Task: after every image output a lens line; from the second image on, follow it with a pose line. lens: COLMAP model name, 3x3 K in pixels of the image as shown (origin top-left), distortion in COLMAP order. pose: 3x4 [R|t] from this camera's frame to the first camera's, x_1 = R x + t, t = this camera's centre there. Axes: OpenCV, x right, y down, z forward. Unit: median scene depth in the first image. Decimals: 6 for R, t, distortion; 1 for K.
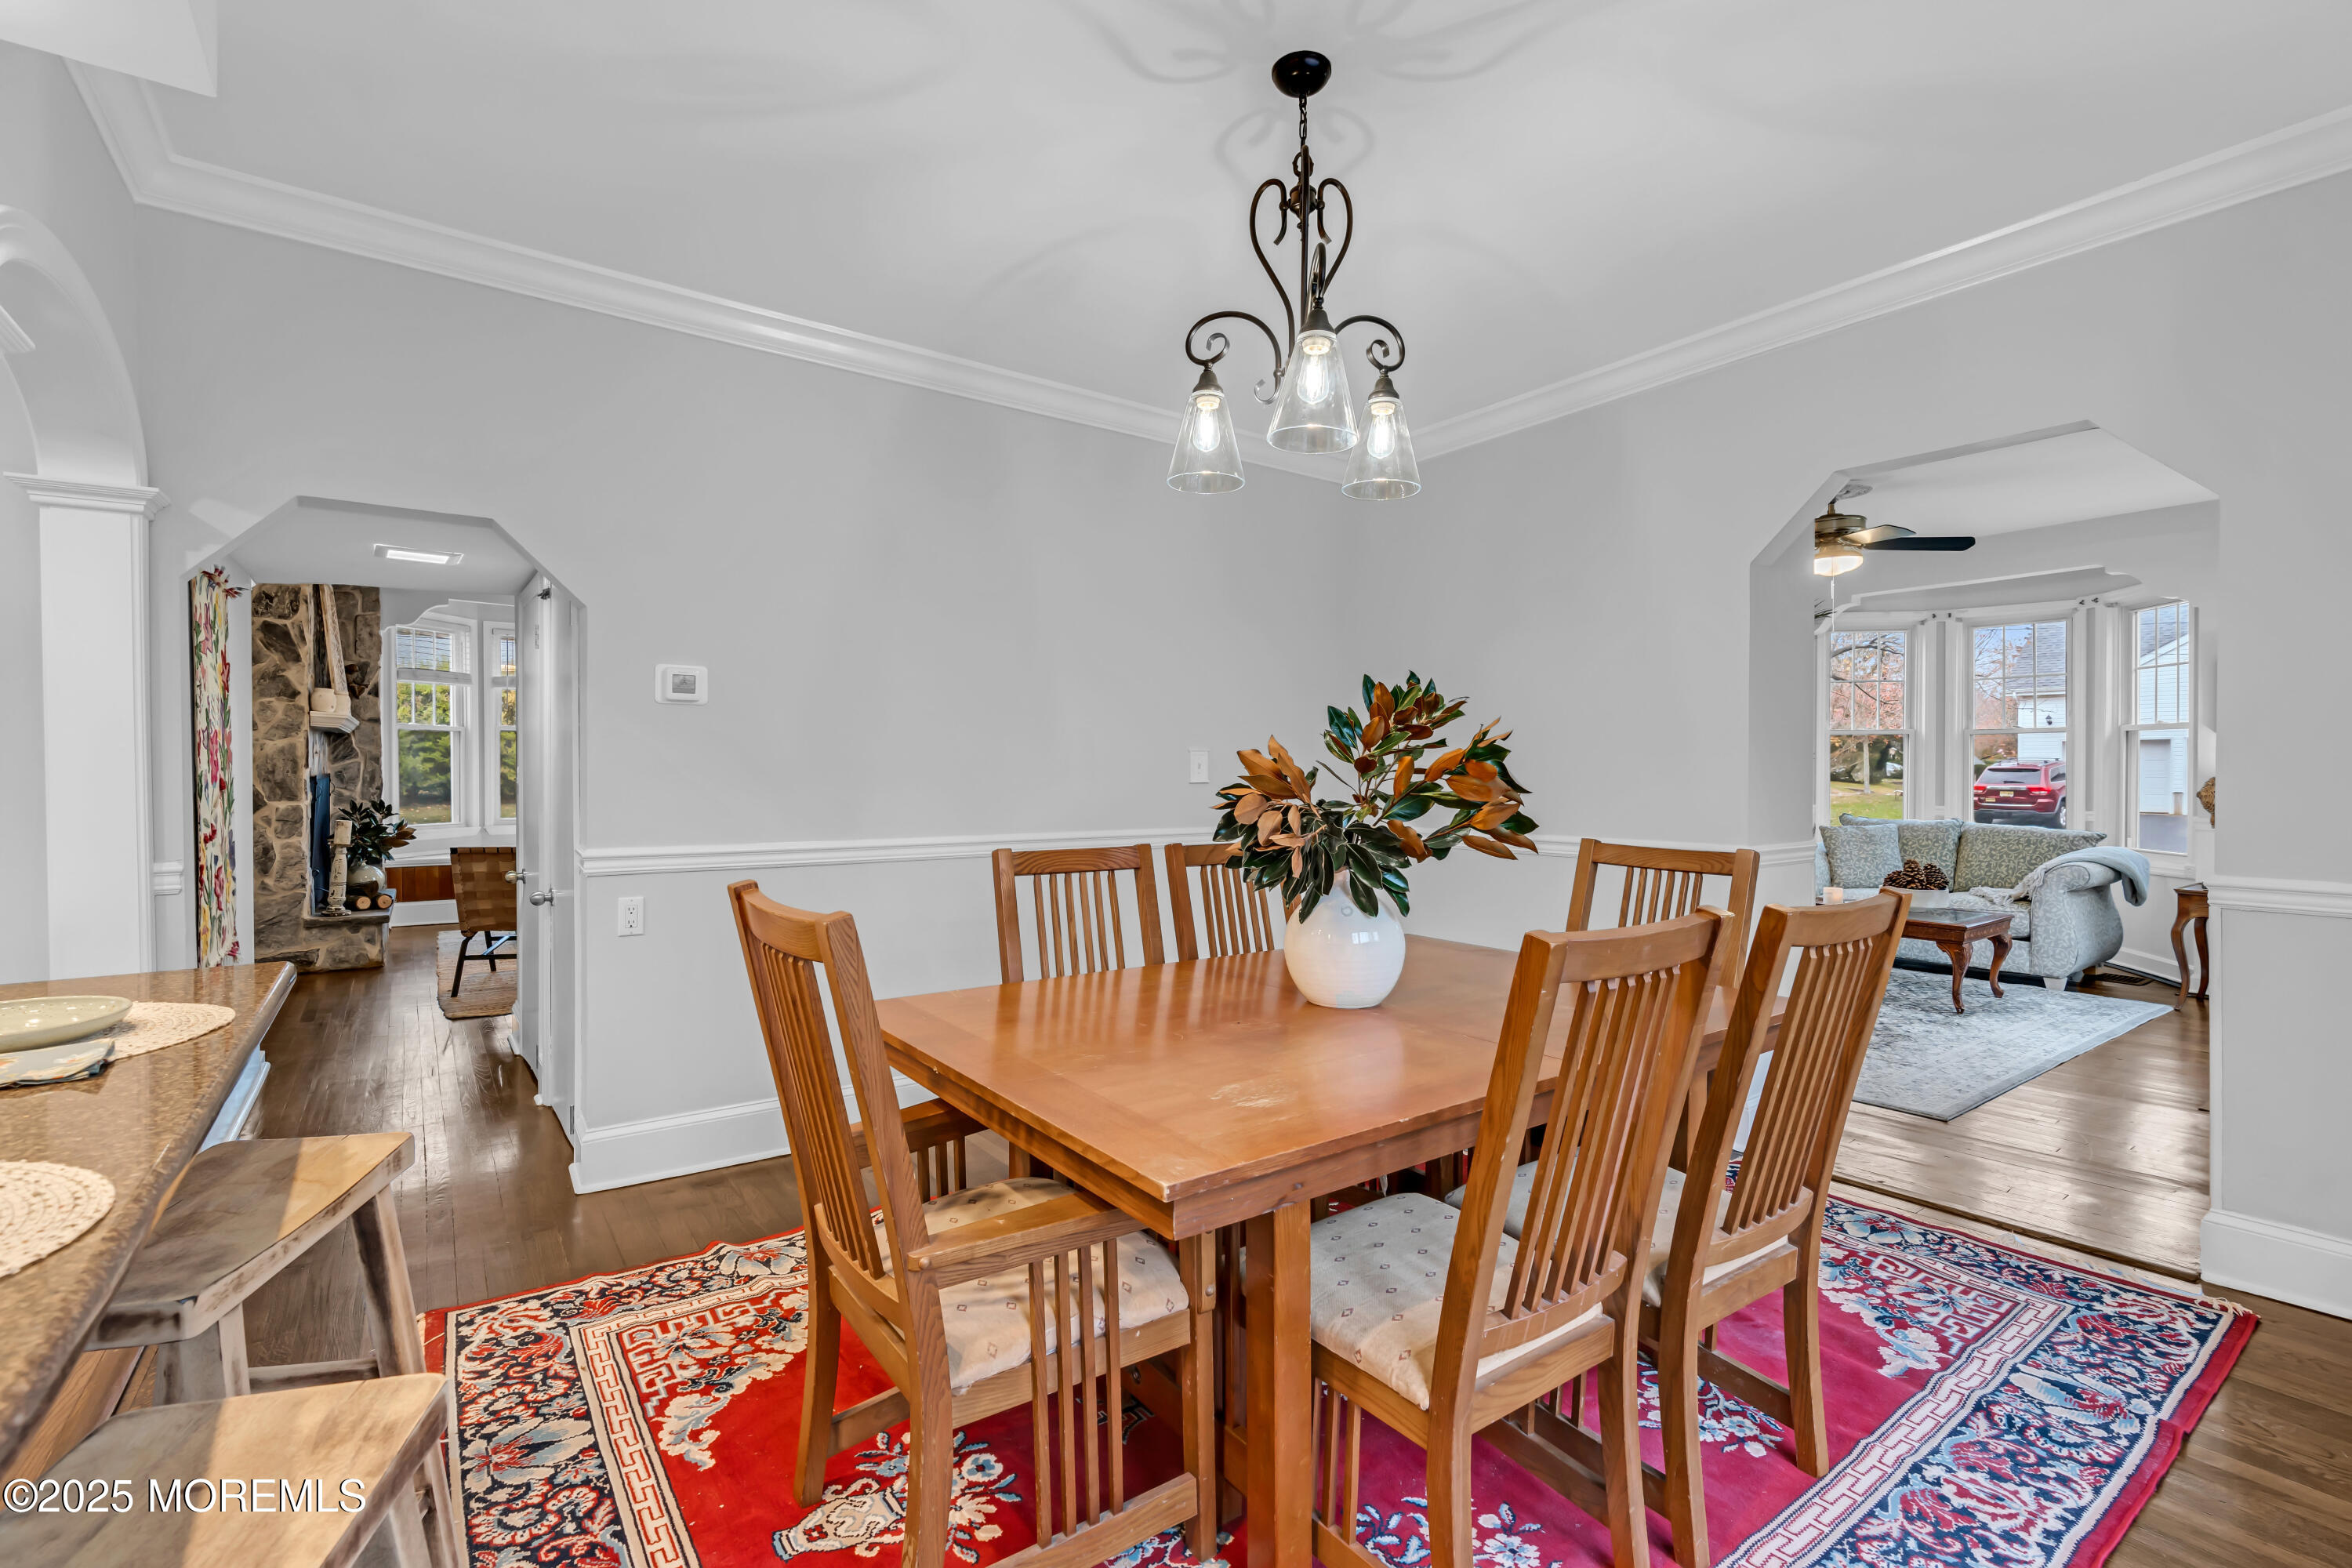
lens RADIAL K [[1077.8, 0, 1187.0], [0, 1077.8, 779.2], [0, 0, 1]] dist [-0.004286, 0.001779]
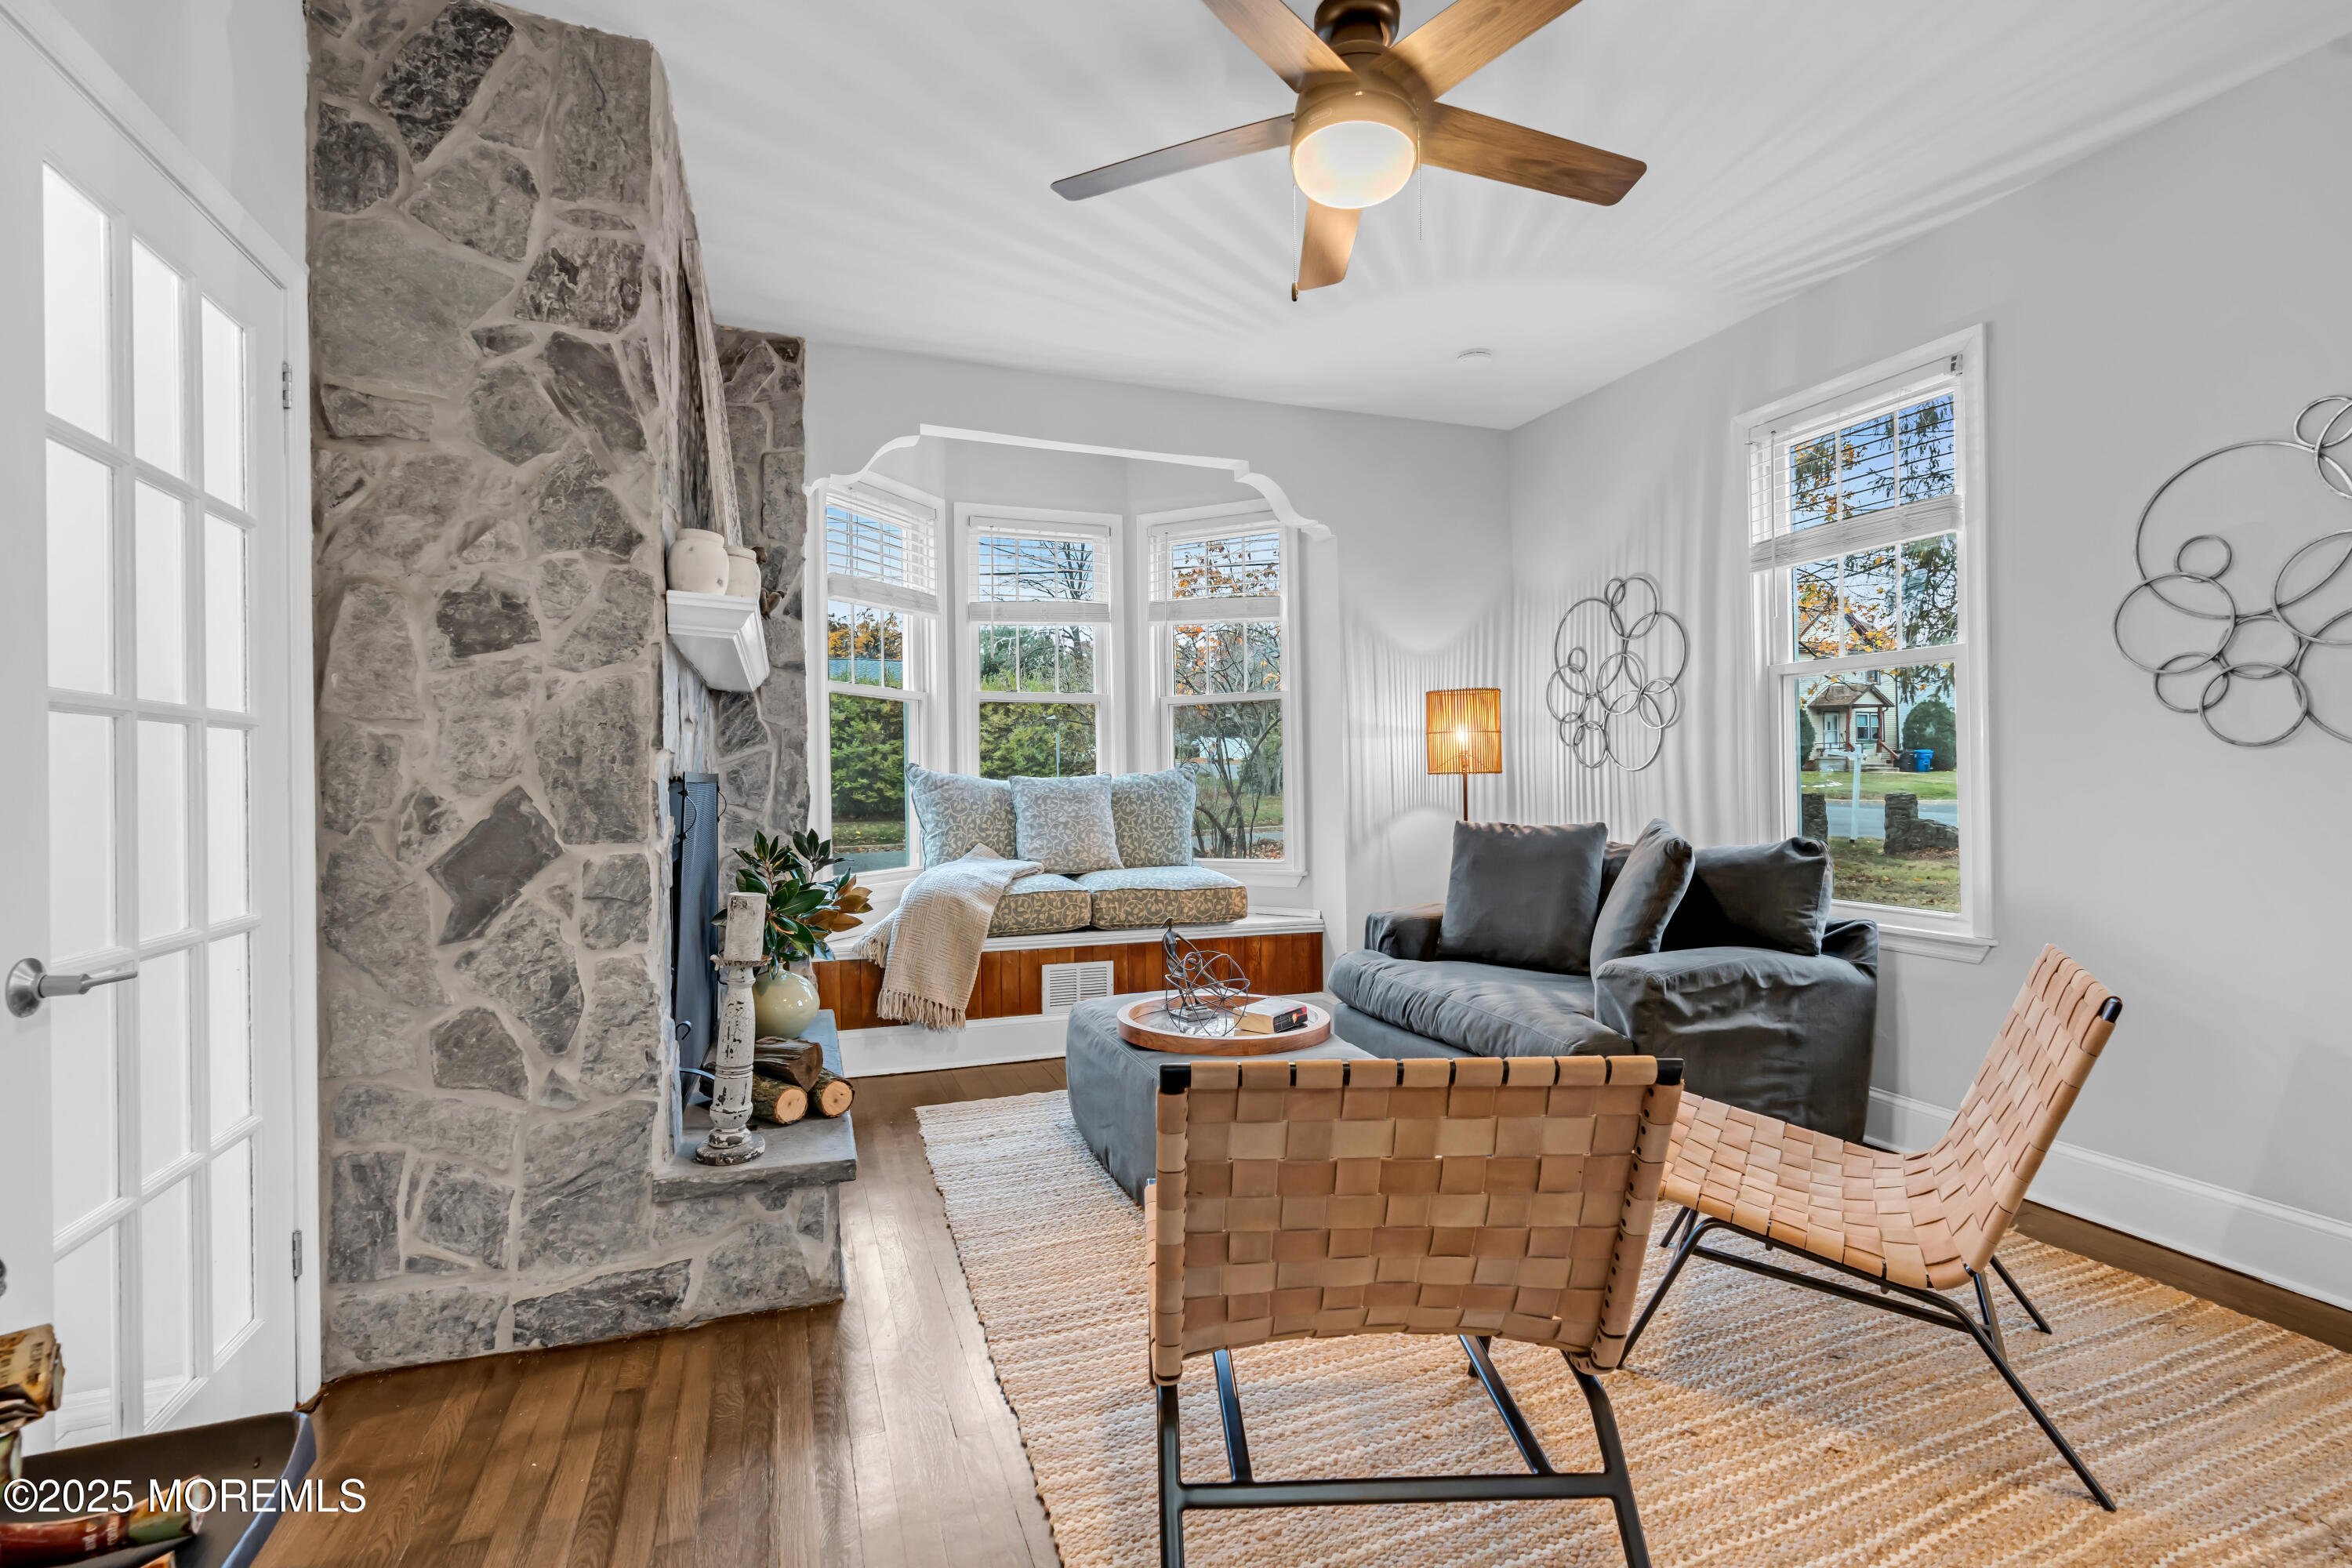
lens RADIAL K [[1077.8, 0, 1167.0], [0, 1077.8, 776.7], [0, 0, 1]] dist [-0.004286, 0.001779]
pose [[0.960189, -0.013435, -0.279028, -0.550045], [0.009342, 0.999828, -0.015993, 0.005914], [0.279195, 0.012750, 0.960150, 0.695169]]
